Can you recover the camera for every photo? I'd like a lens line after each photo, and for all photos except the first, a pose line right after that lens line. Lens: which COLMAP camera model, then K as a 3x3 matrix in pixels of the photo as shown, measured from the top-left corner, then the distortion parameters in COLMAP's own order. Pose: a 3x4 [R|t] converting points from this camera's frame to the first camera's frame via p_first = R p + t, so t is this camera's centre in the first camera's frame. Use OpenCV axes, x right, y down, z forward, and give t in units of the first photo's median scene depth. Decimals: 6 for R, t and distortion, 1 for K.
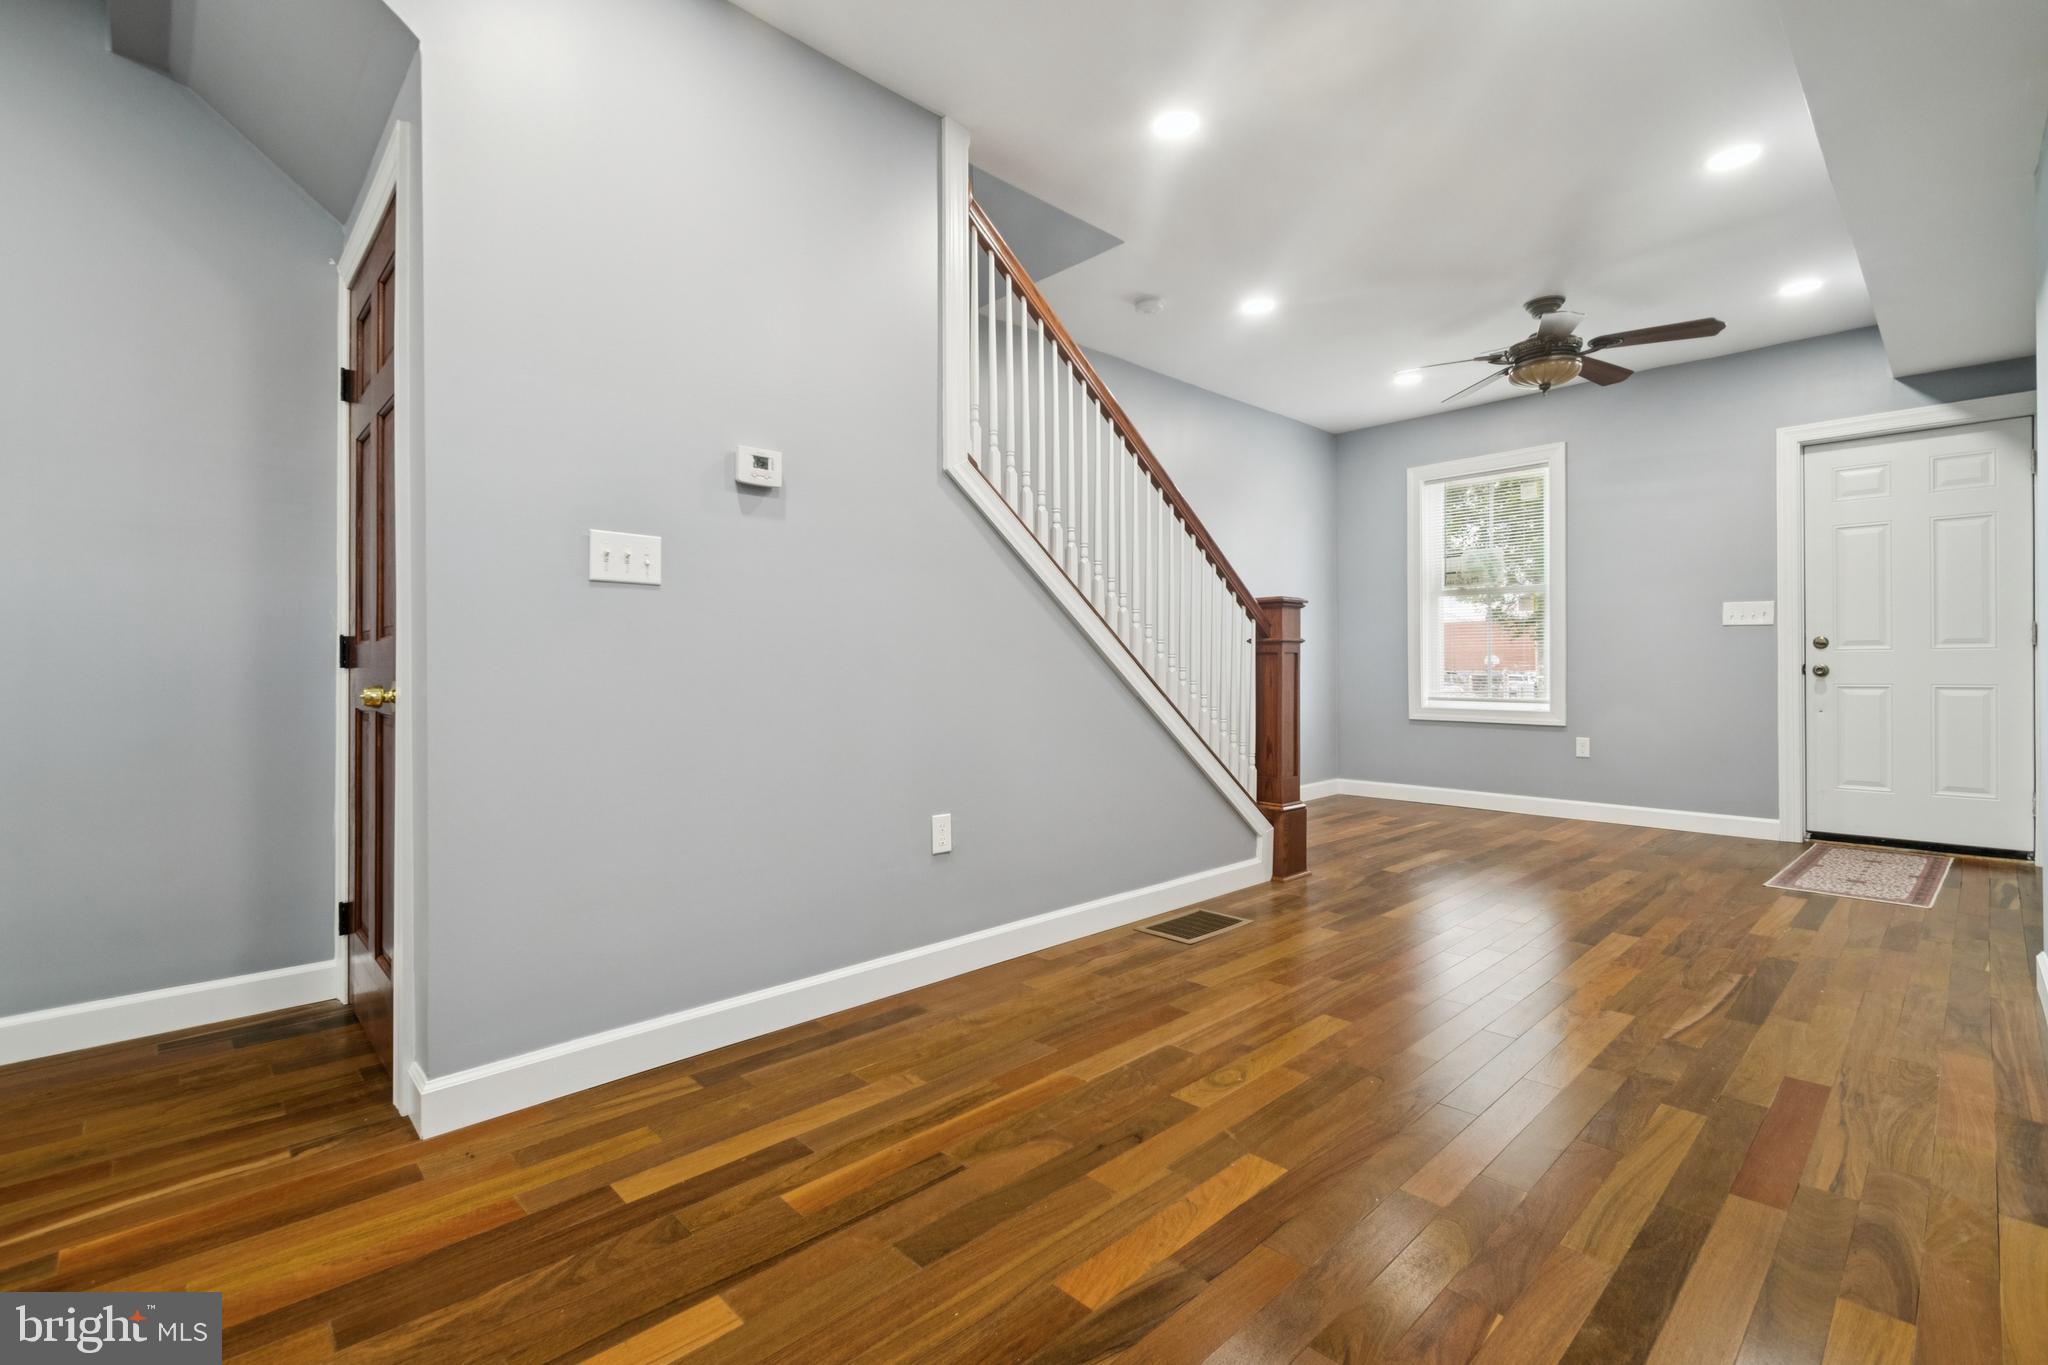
lens RADIAL K [[924.0, 0, 1016.3], [0, 924.0, 672.5], [0, 0, 1]] dist [0.001082, -0.003333]
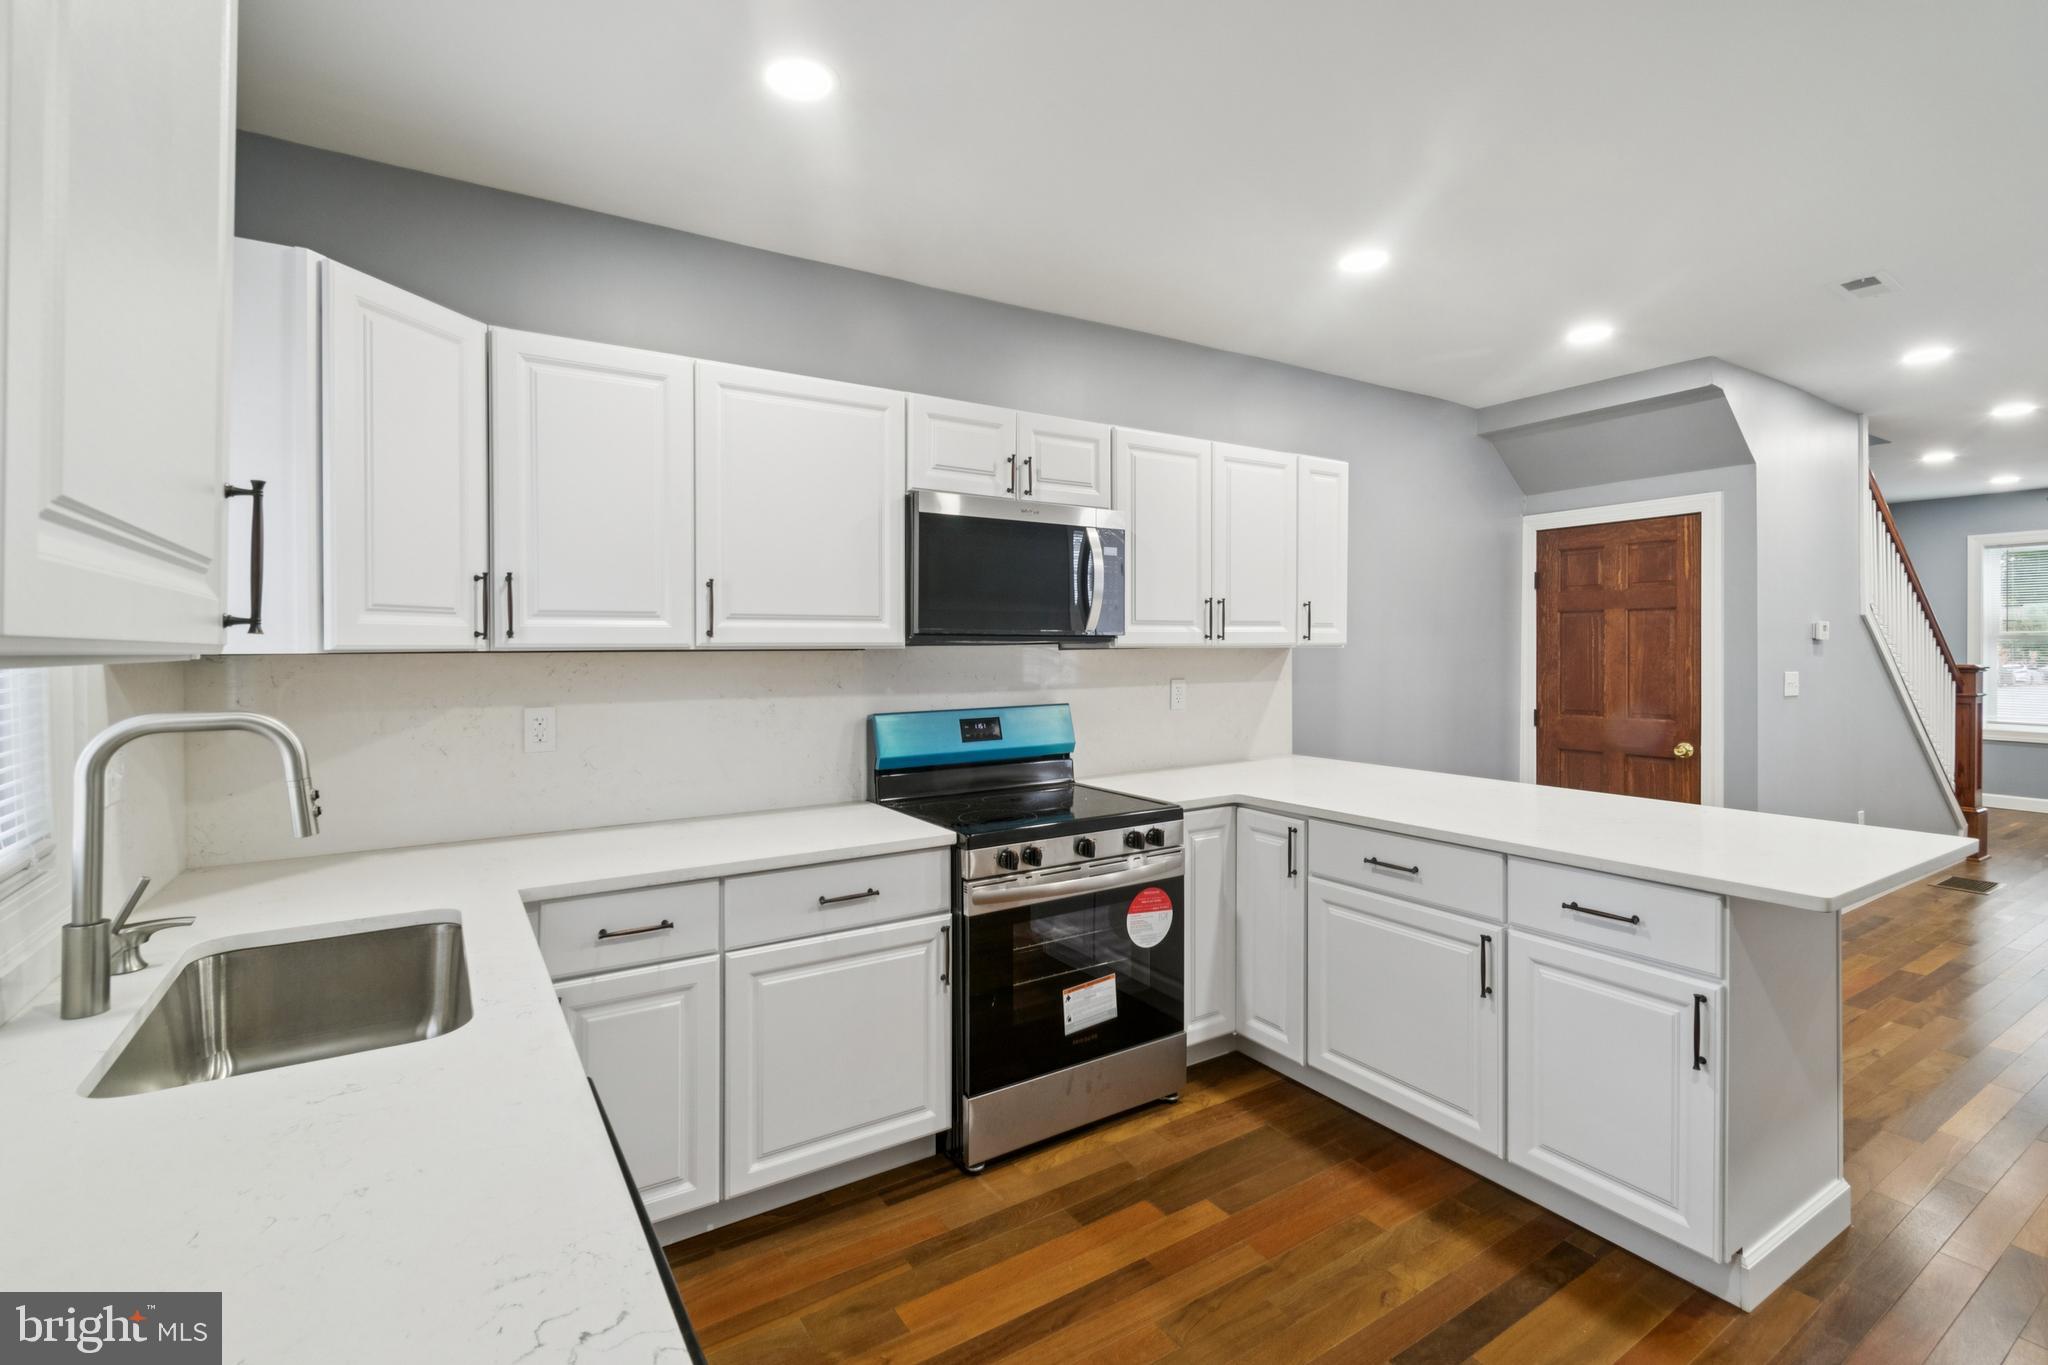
lens RADIAL K [[924.0, 0, 1043.9], [0, 924.0, 670.2], [0, 0, 1]] dist [0.001082, -0.003333]
pose [[0.982801, -0.005270, -0.184593, -0.884884], [0.007622, 0.999899, 0.012034, -0.102751], [0.184510, -0.013234, 0.982741, -0.693708]]
